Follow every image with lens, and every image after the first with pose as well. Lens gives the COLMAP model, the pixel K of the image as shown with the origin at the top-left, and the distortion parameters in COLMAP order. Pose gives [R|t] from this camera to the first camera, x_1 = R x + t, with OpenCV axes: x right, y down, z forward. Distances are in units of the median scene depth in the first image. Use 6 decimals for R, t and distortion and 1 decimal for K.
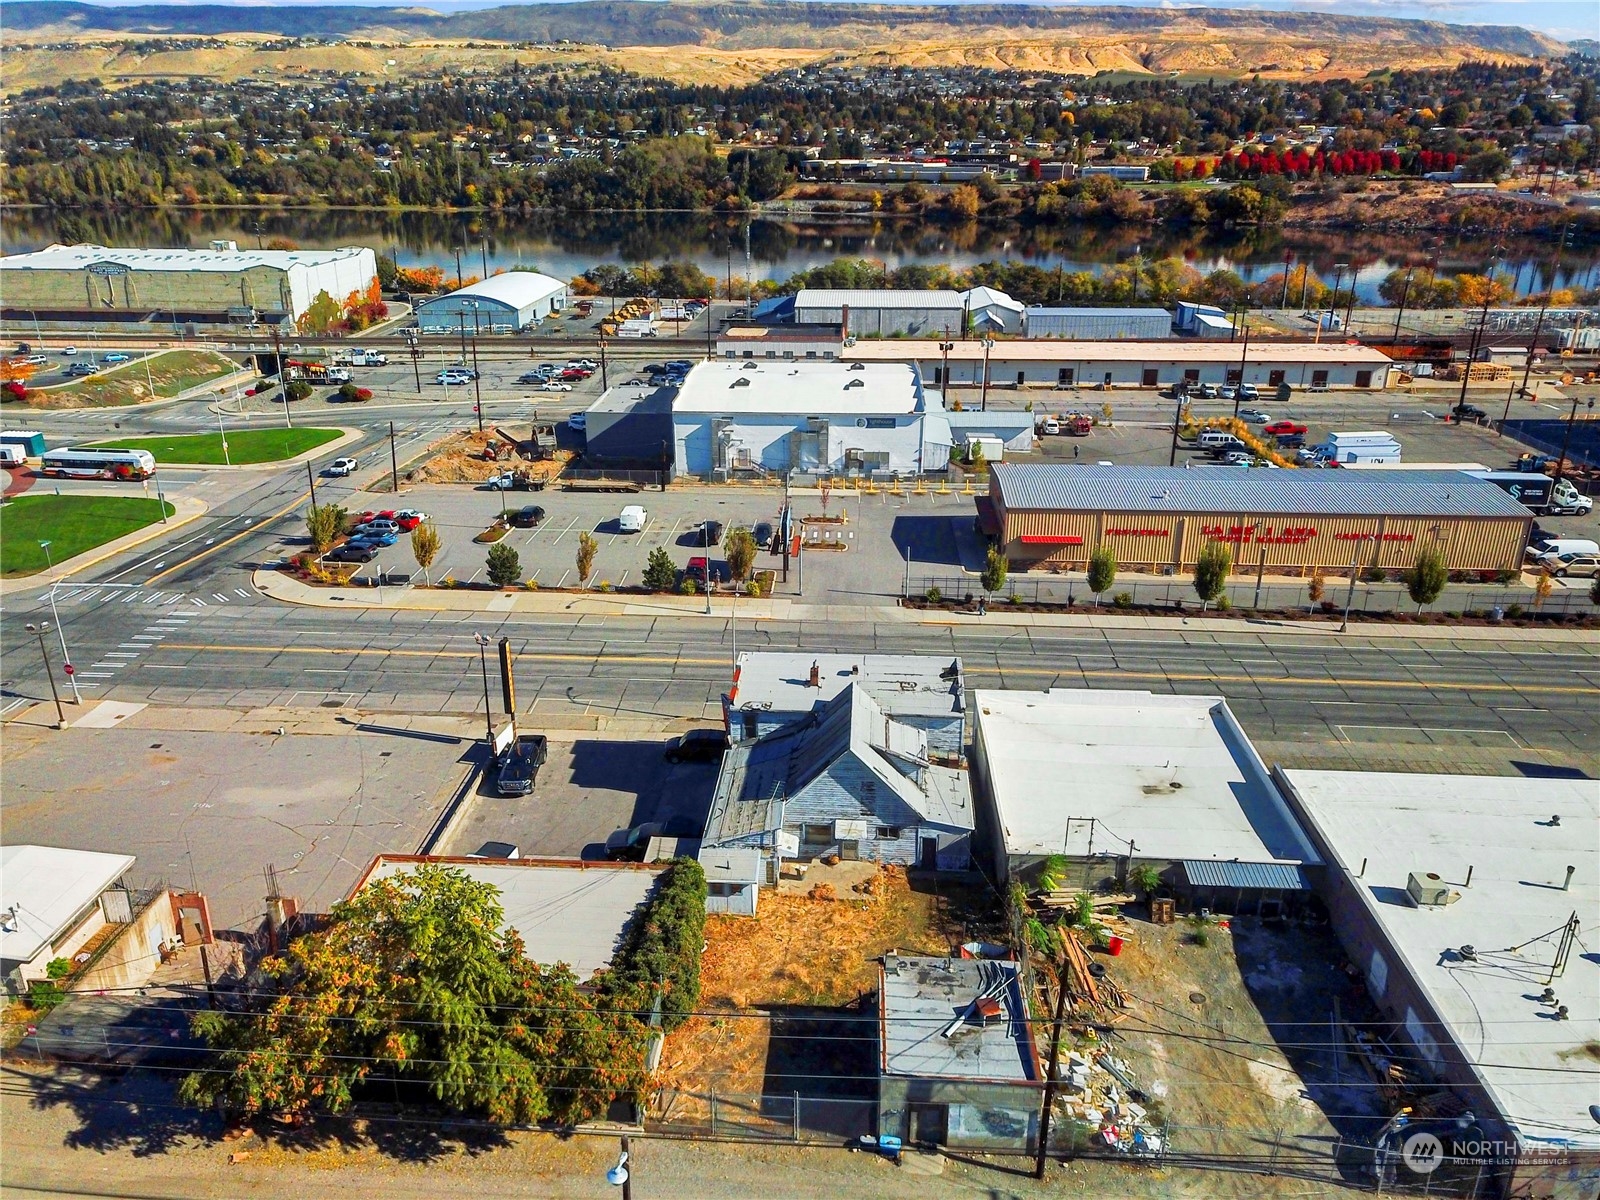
lens RADIAL K [[1207.0, 0, 785.0], [0, 1207.0, 600.1], [0, 0, 1]] dist [0.035559, -0.008463]
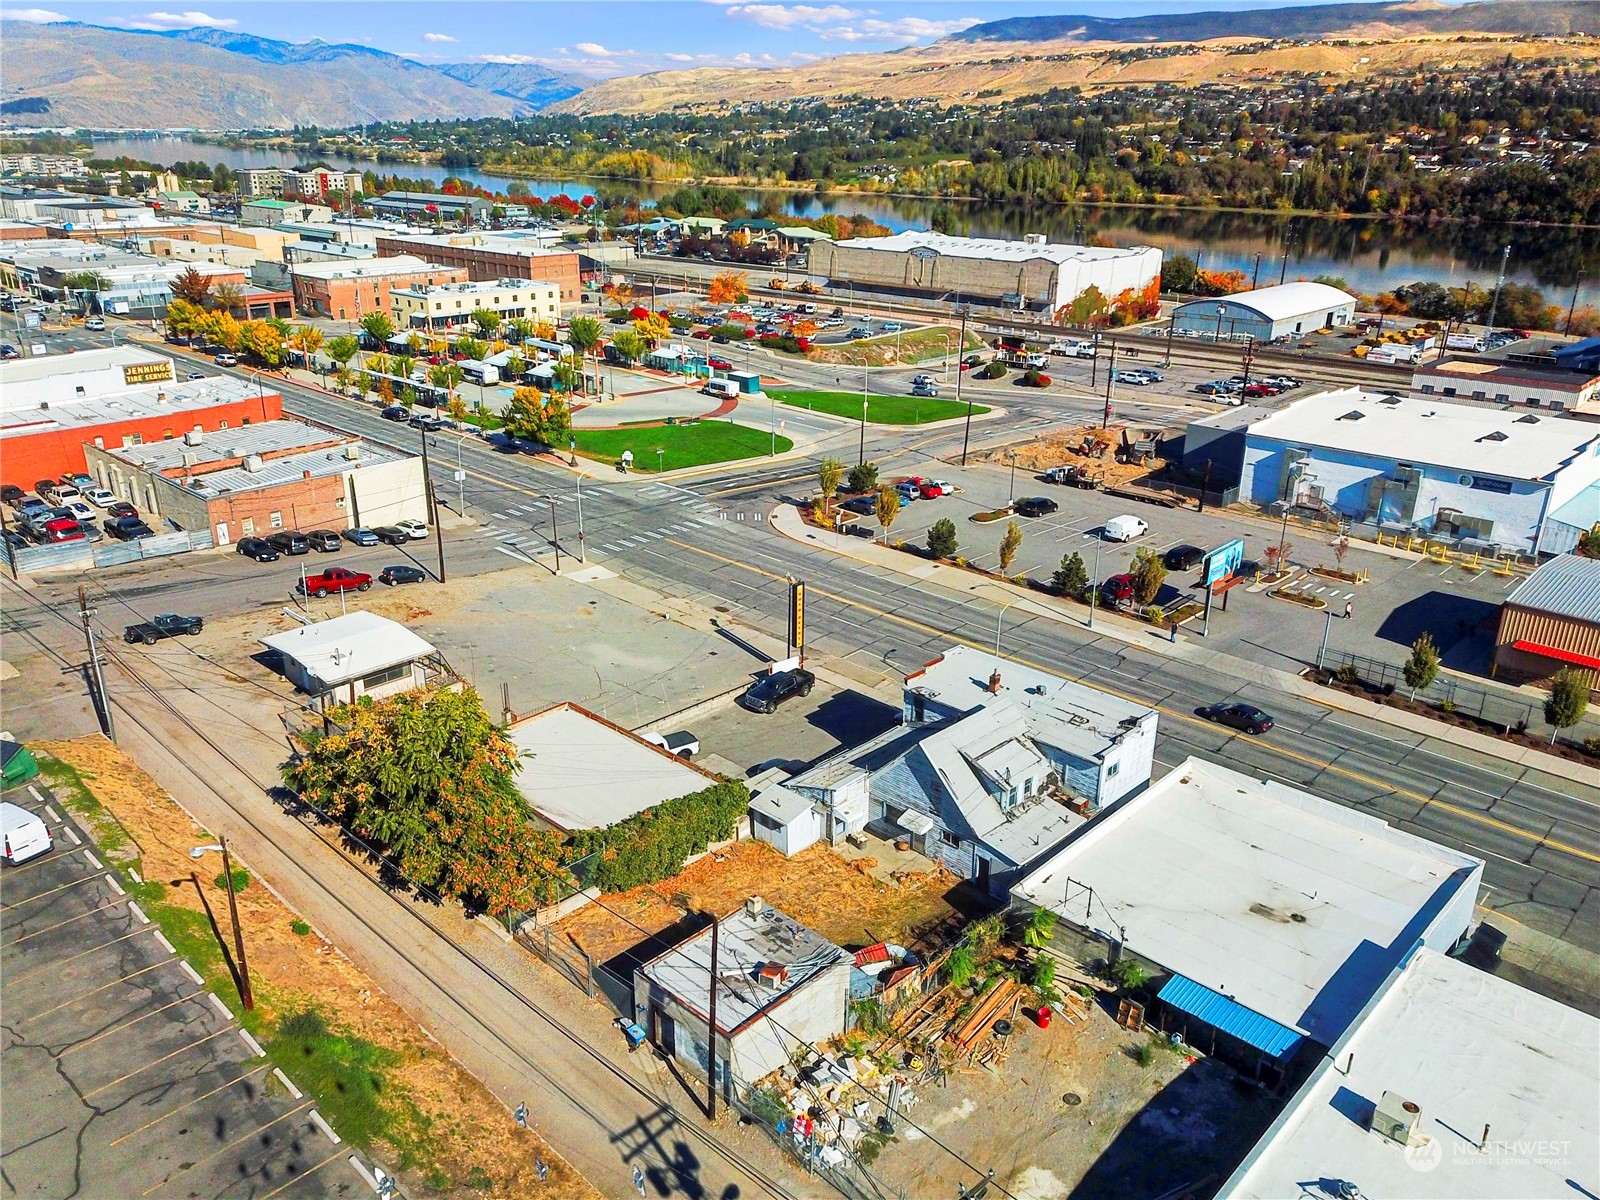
lens RADIAL K [[1207.0, 0, 785.0], [0, 1207.0, 600.1], [0, 0, 1]] dist [0.035559, -0.008463]
pose [[0.768905, 0.238814, -0.593088, 0.153756], [-0.239651, 0.967645, 0.078940, -0.013285], [0.592750, 0.081437, 0.801259, 0.028758]]
